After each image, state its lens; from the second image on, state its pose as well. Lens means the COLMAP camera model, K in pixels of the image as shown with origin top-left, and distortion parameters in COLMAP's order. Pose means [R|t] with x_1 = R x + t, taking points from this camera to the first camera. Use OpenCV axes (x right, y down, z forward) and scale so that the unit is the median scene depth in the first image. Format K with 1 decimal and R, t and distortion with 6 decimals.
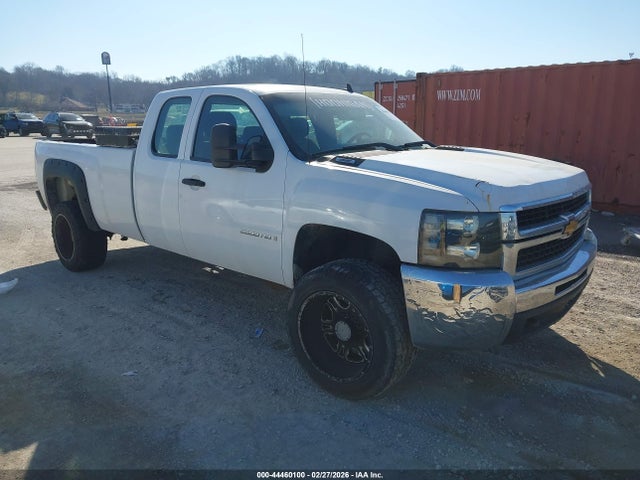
lens RADIAL K [[516.8, 0, 320.0], [0, 516.8, 240.0], [0, 0, 1]] dist [0.013734, -0.002933]
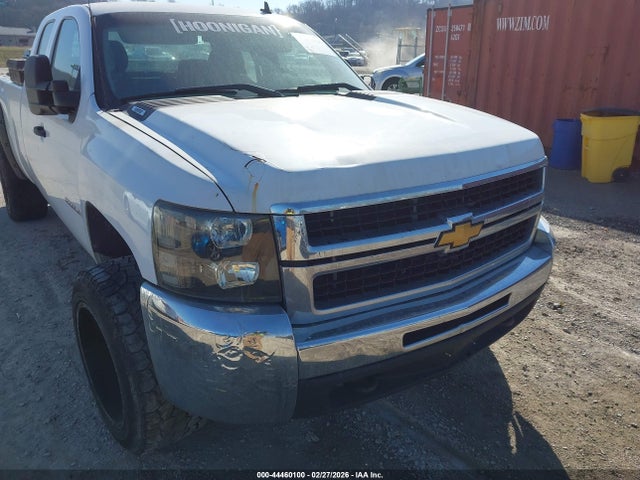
lens RADIAL K [[516.8, 0, 320.0], [0, 516.8, 240.0], [0, 0, 1]] dist [0.013734, -0.002933]
pose [[0.980125, 0.073554, -0.184239, 0.330544], [-0.052024, 0.991520, 0.119085, -0.062825], [0.191436, -0.107133, 0.975641, 0.283718]]
